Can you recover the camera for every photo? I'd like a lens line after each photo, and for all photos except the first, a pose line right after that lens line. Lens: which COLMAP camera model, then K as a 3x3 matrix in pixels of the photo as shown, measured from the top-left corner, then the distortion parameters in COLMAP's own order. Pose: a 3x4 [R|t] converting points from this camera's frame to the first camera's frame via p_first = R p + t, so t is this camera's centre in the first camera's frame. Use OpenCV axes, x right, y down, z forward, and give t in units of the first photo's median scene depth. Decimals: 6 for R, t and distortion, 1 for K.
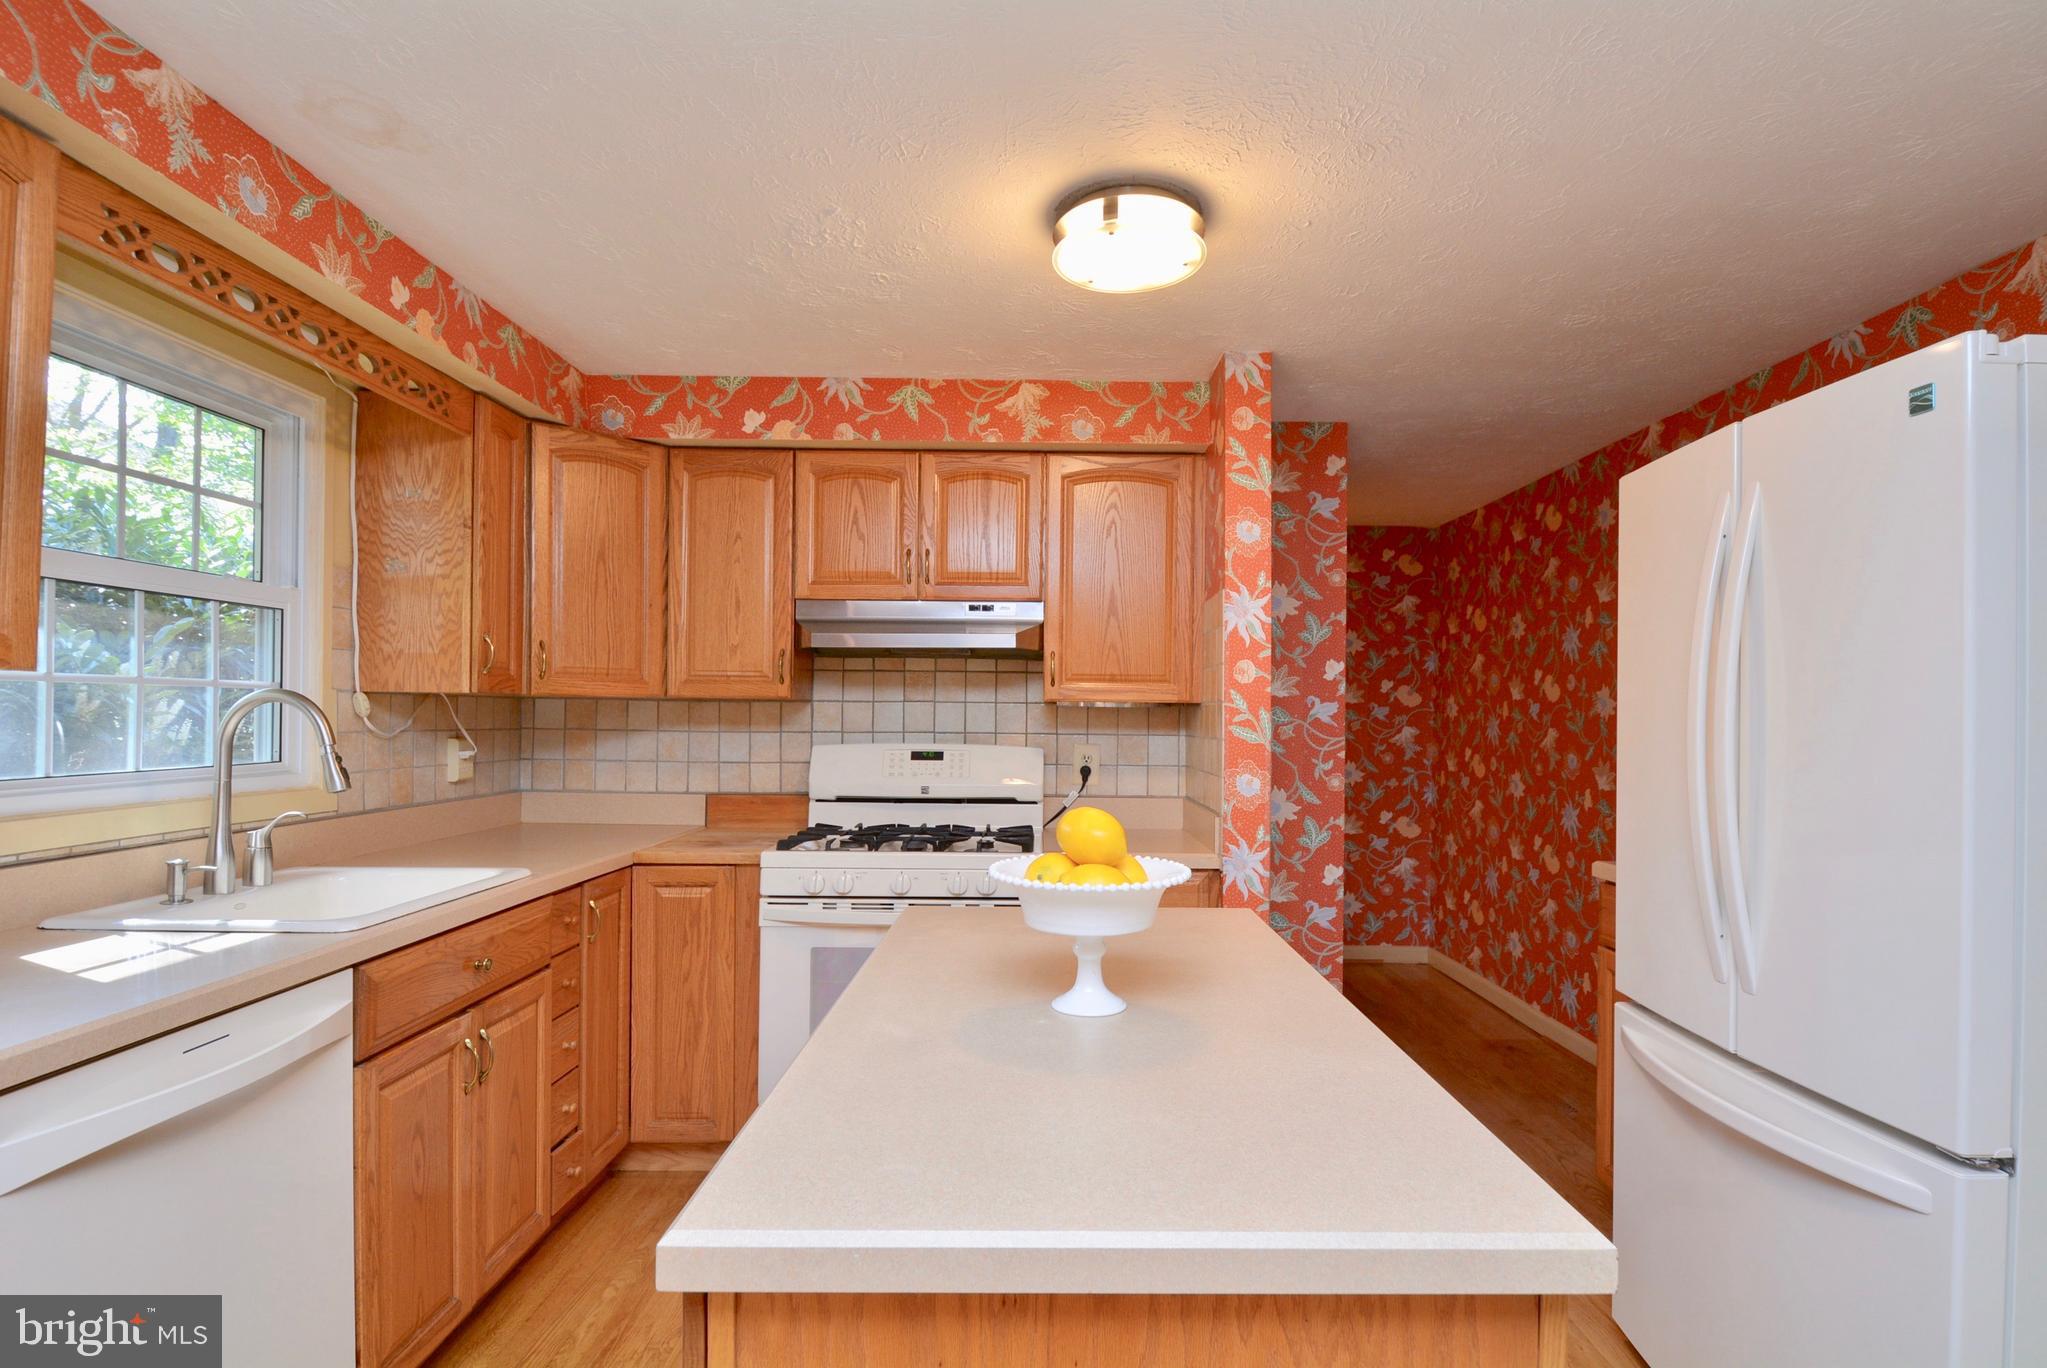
lens RADIAL K [[1047.1, 0, 1056.8], [0, 1047.1, 708.8], [0, 0, 1]] dist [0.014602, -0.023373]
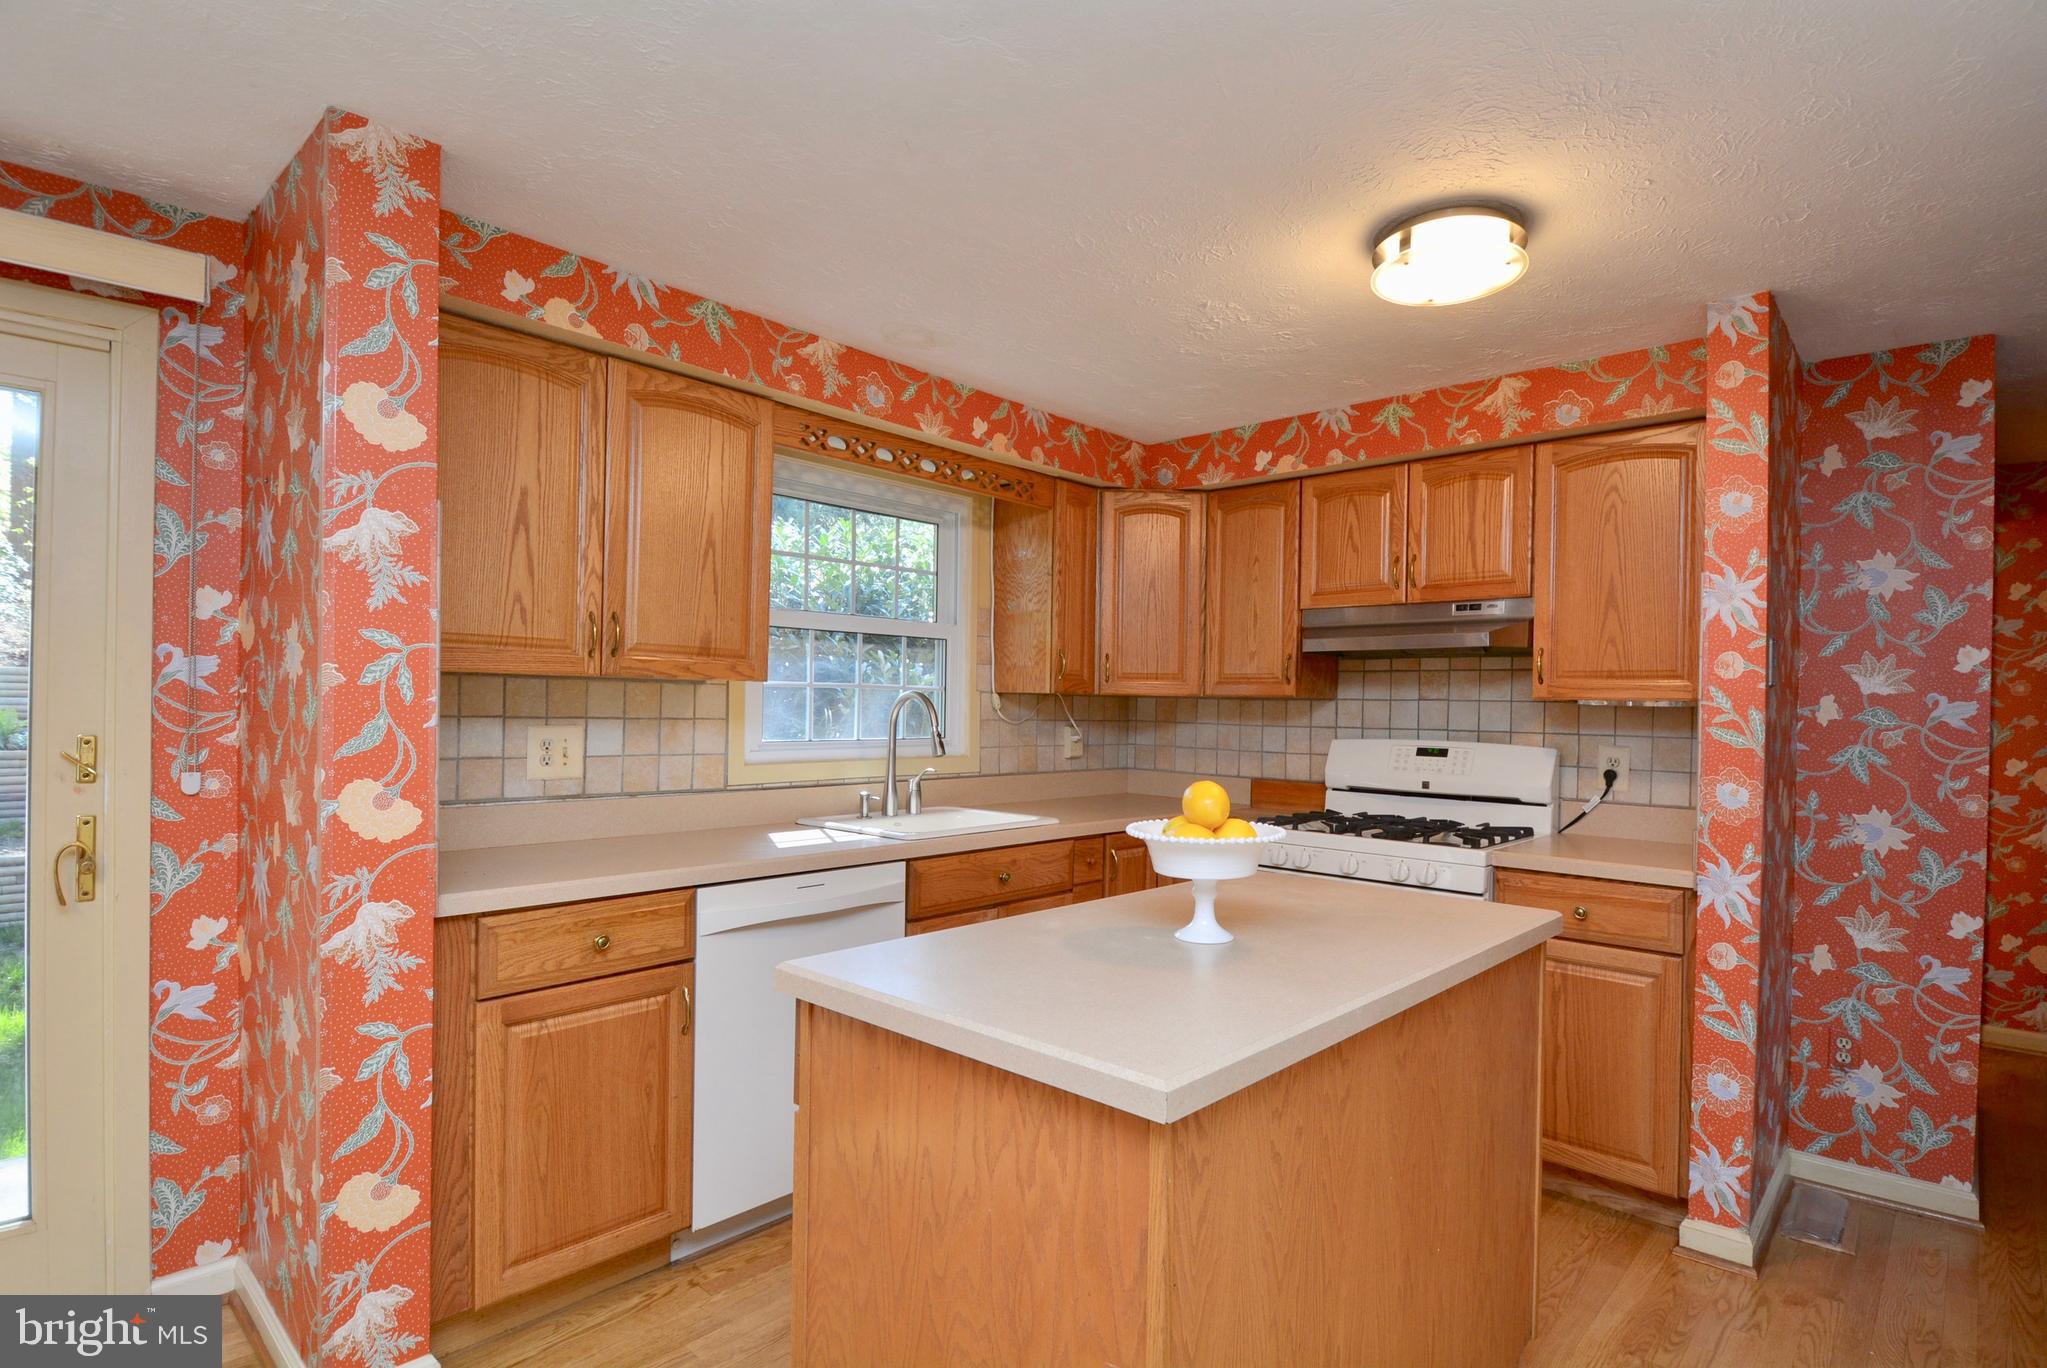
lens RADIAL K [[1047.1, 0, 1025.2], [0, 1047.1, 708.7], [0, 0, 1]] dist [0.014602, -0.023373]
pose [[0.725422, 0.006300, -0.688276, 0.344411], [-0.007392, 0.999972, 0.001362, 0.003809], [0.688265, 0.004099, 0.725448, -0.032840]]
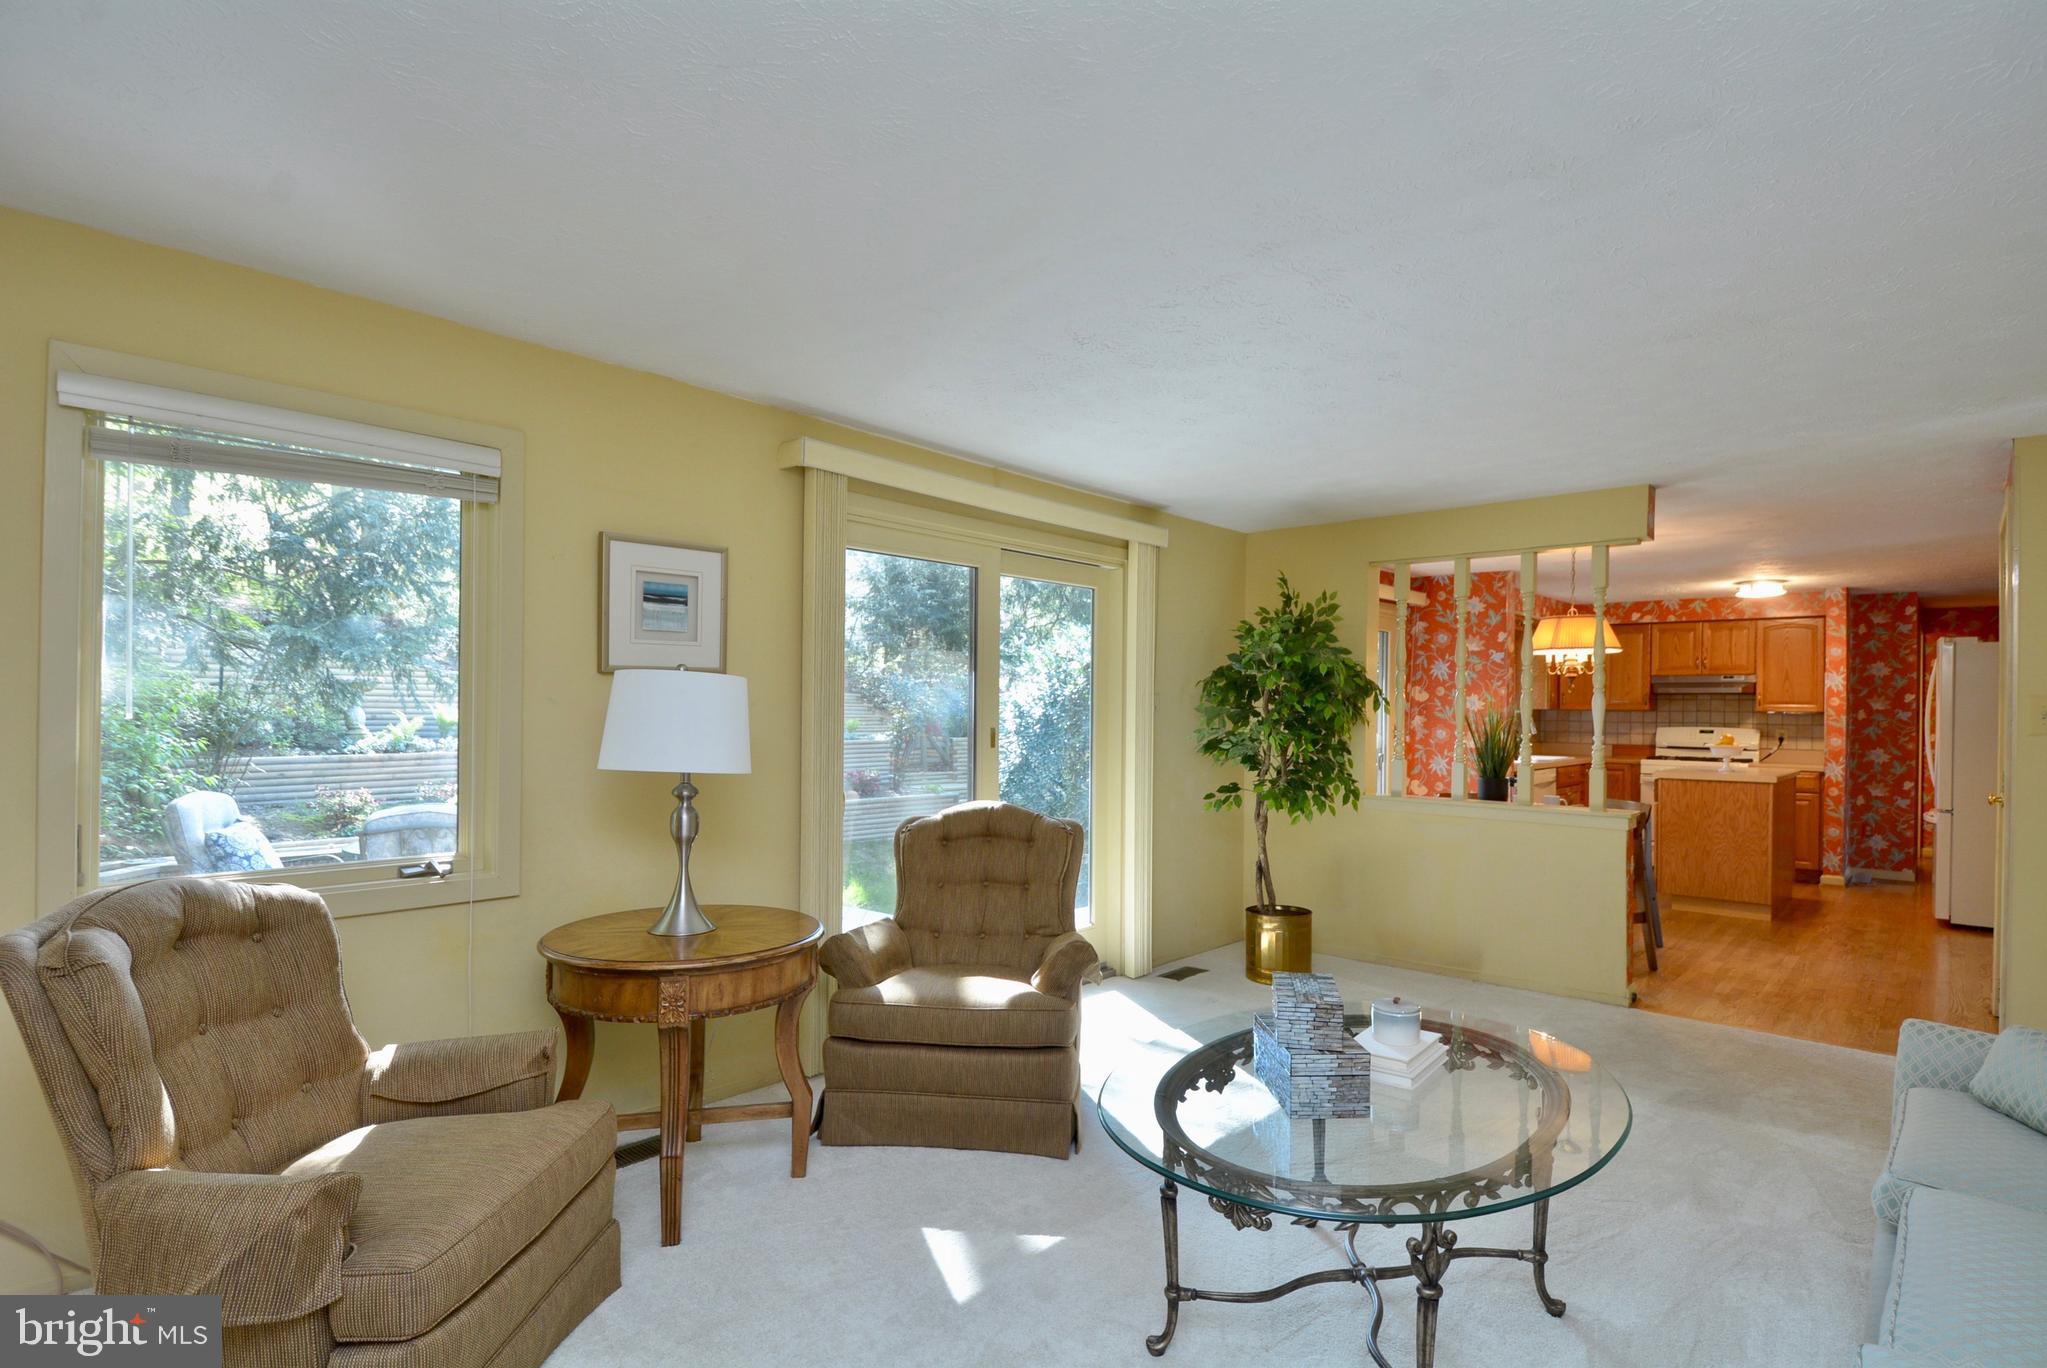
lens RADIAL K [[1047.1, 0, 1027.1], [0, 1047.1, 707.2], [0, 0, 1]] dist [0.014602, -0.023373]
pose [[0.735491, 0.000225, -0.677535, 0.475262], [-0.000753, 1.000000, -0.000486, -0.016723], [0.677534, 0.000867, 0.735491, -2.453028]]
